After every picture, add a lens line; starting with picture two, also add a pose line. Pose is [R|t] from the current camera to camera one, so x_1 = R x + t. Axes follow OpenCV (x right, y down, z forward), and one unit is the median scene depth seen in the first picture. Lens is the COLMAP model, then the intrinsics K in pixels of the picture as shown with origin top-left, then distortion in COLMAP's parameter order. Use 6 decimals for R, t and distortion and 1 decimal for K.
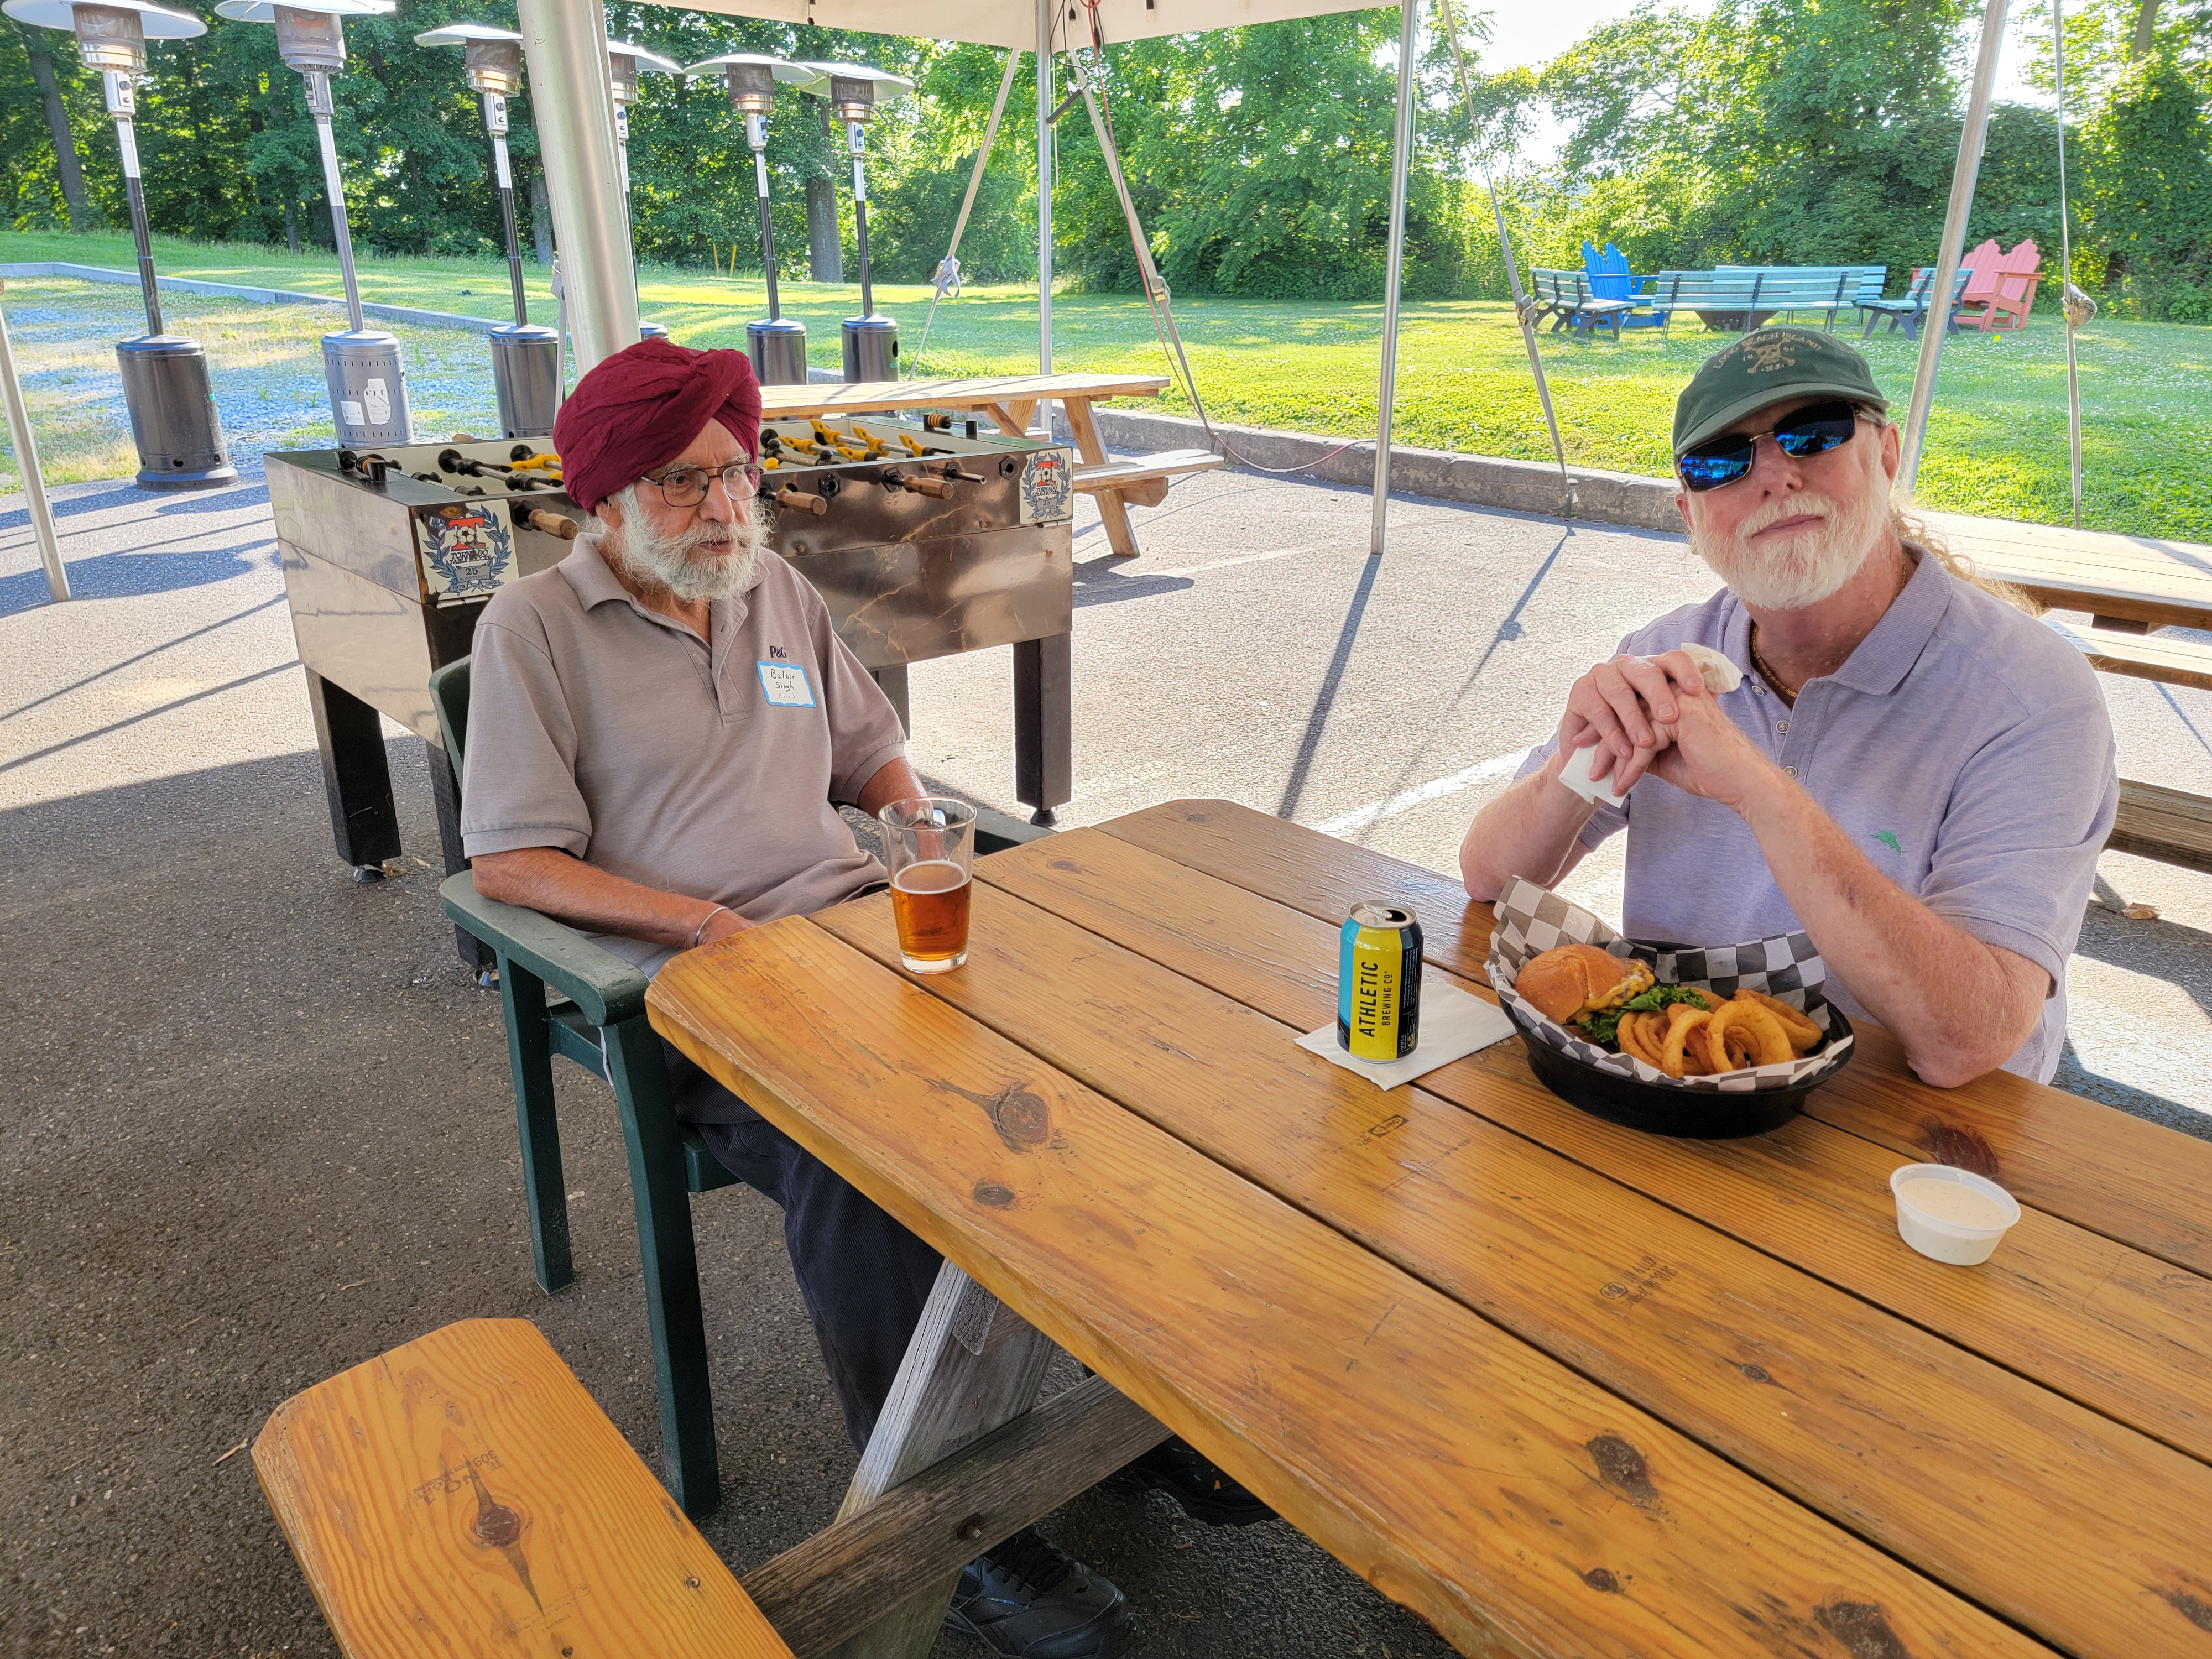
lens RADIAL K [[1548.6, 0, 1123.3], [0, 1548.6, 838.2], [0, 0, 1]] dist [0.068563, -0.050687]
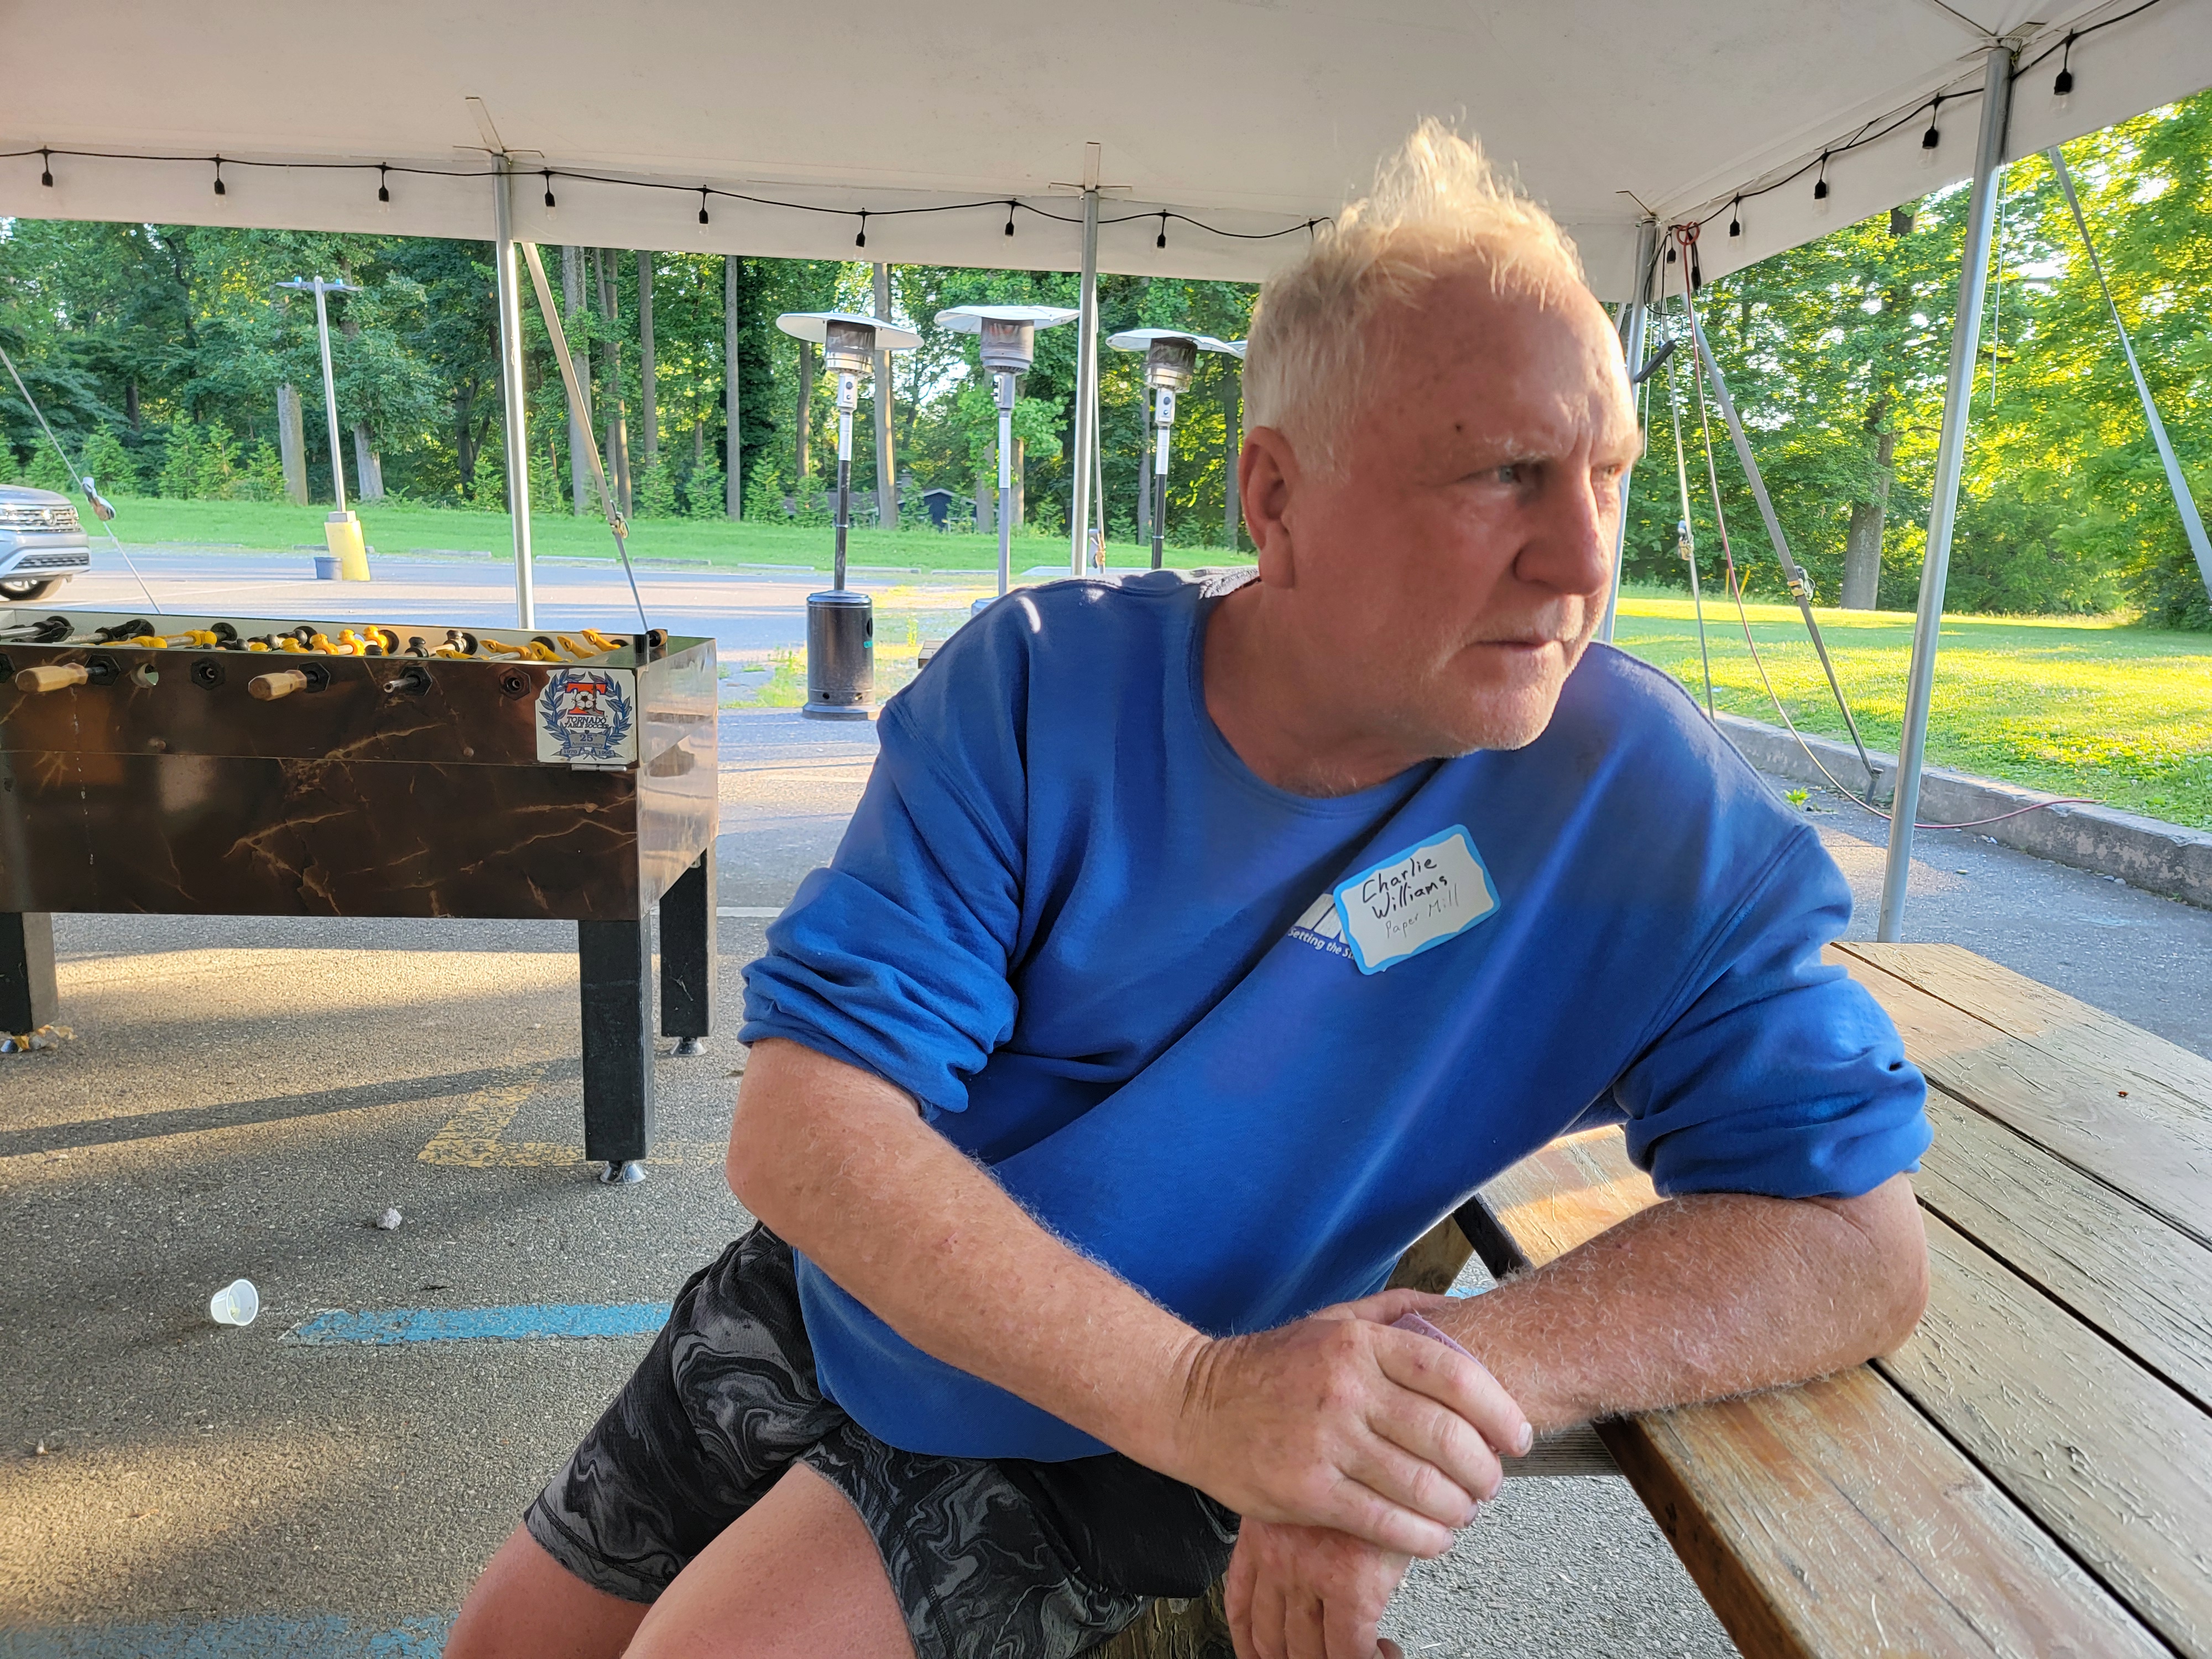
lens RADIAL K [[1548.6, 0, 1112.5], [0, 1548.6, 838.1], [0, 0, 1]] dist [0.068563, -0.050687]
pose [[0.798934, 0.134609, -0.586161, 0.190536], [-0.244769, 0.963037, -0.112462, -0.049308], [0.549357, 0.233324, 0.802351, 0.185500]]
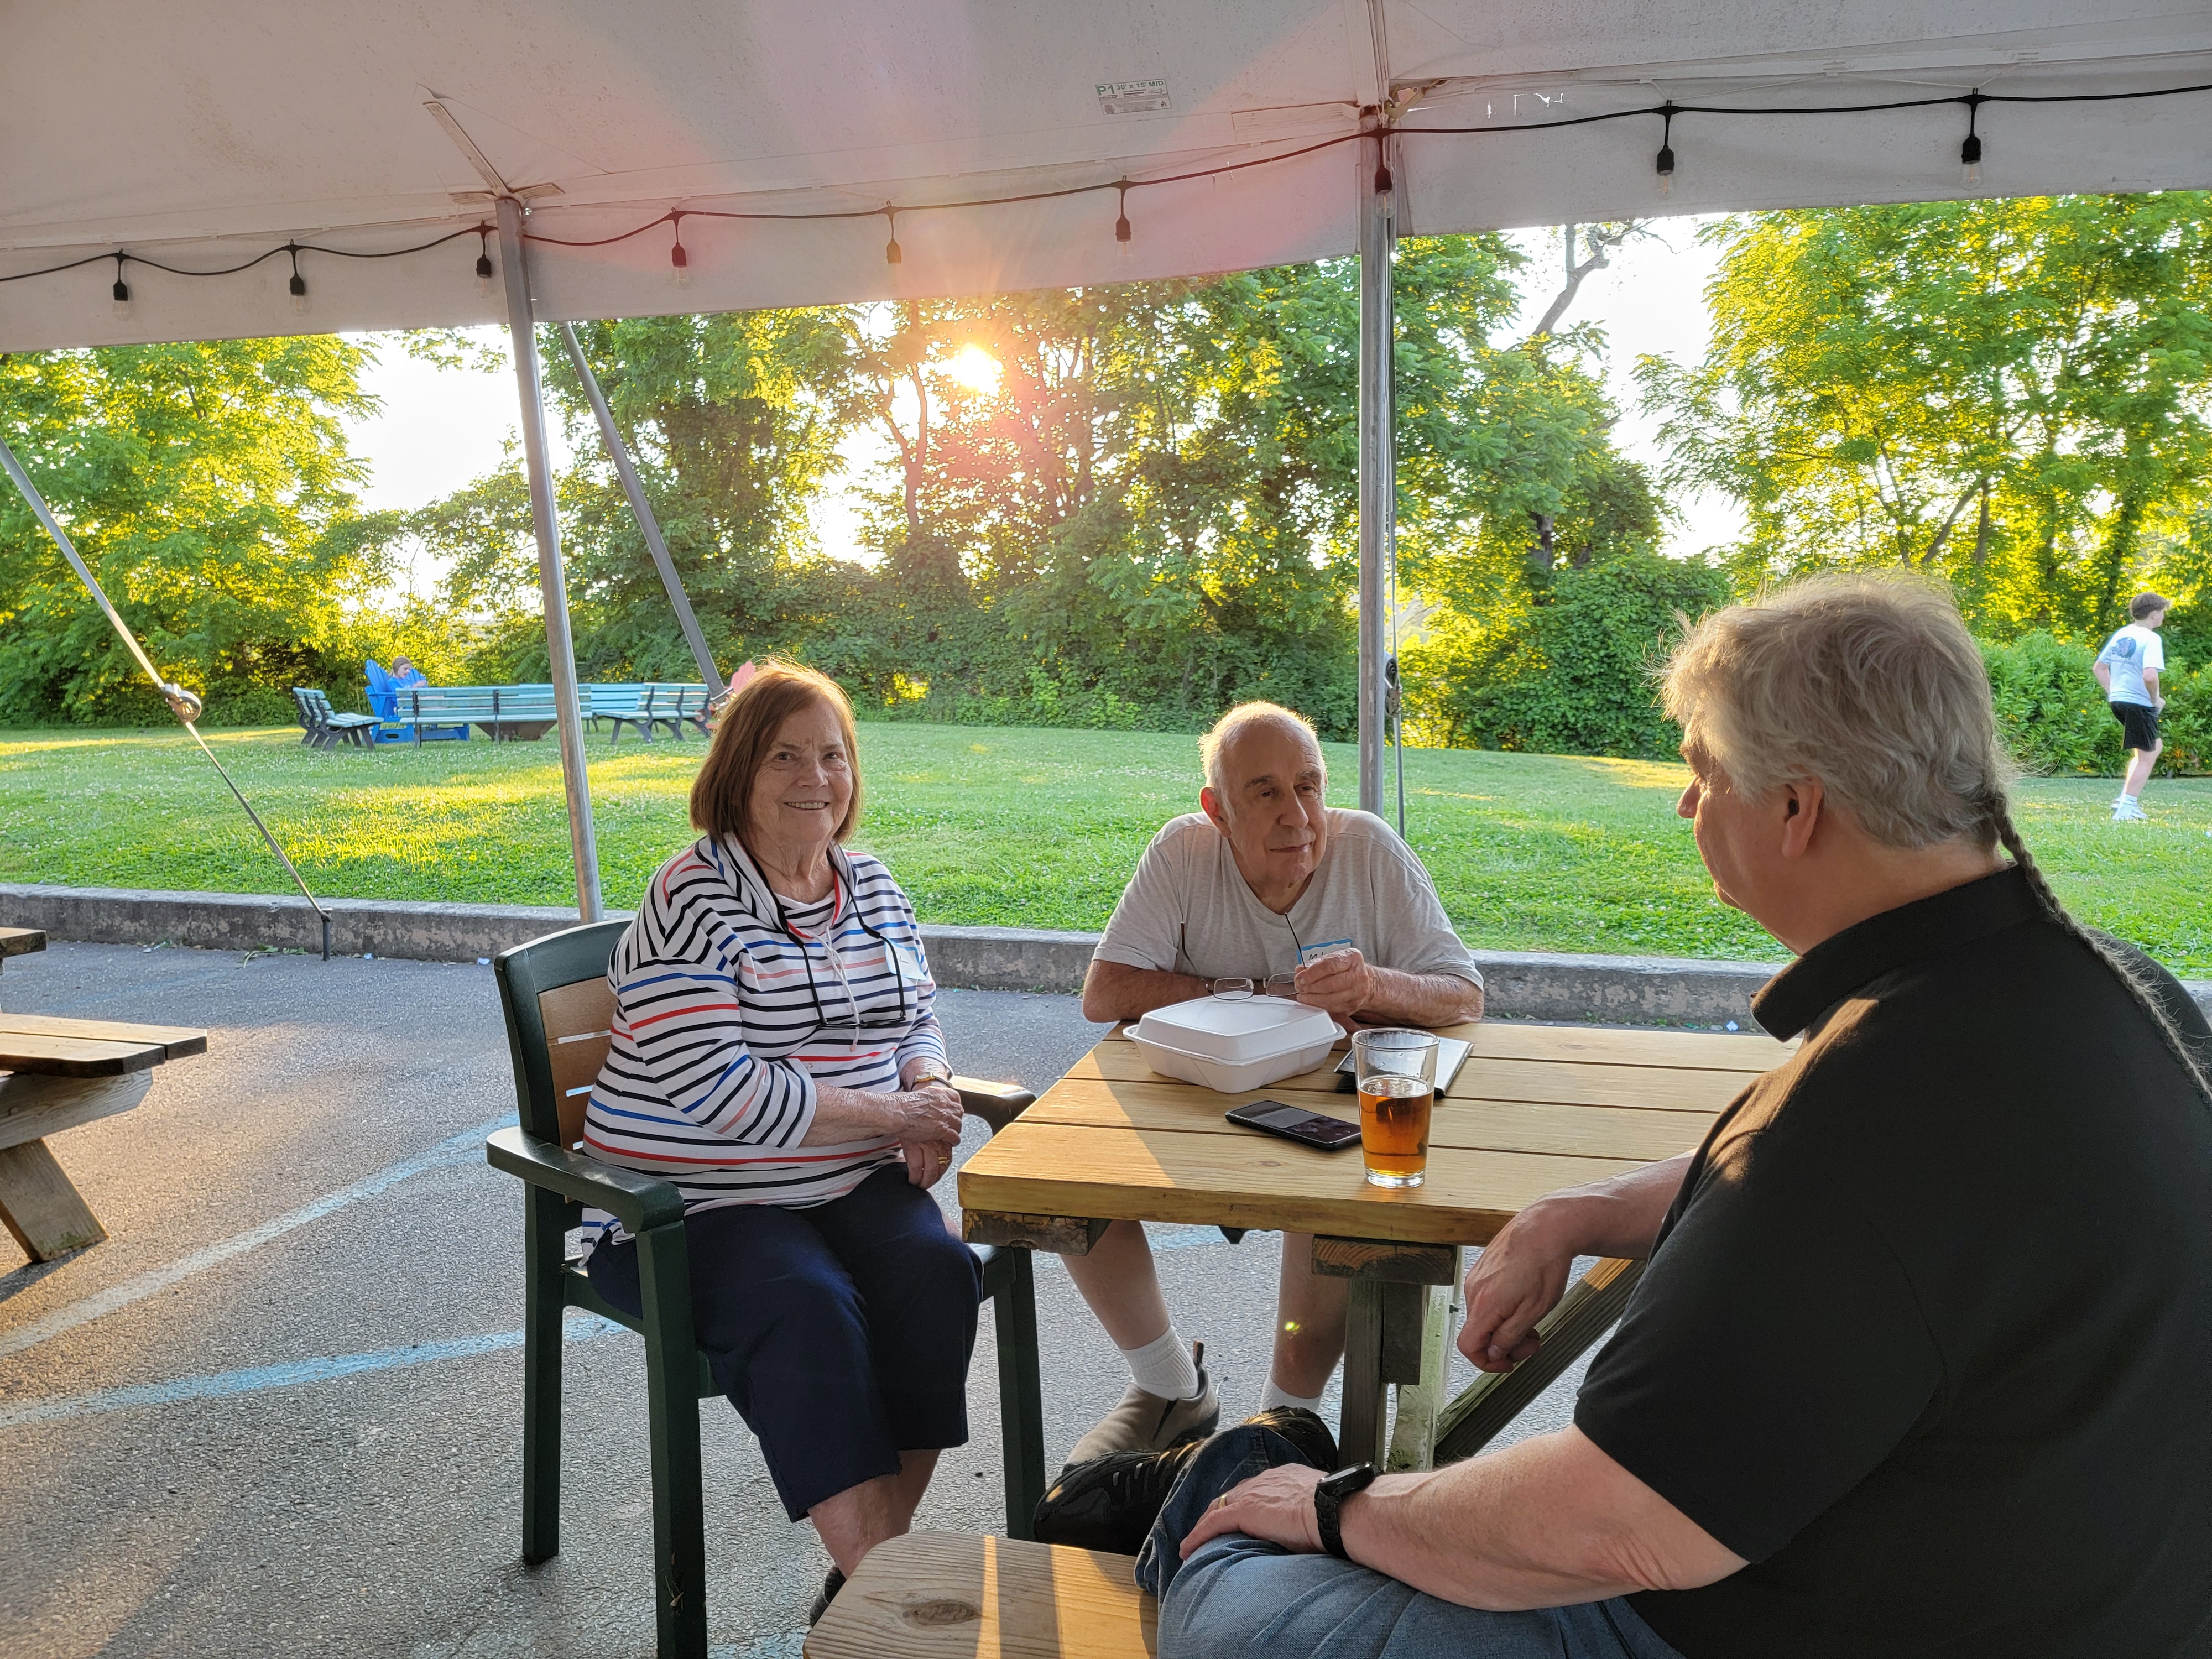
lens RADIAL K [[1548.6, 0, 1132.0], [0, 1548.6, 863.2], [0, 0, 1]] dist [0.068563, -0.050687]
pose [[0.847173, -0.083692, 0.524685, 0.305220], [0.206039, 0.961990, -0.179231, 0.049368], [-0.489741, 0.259945, 0.832215, -0.093000]]
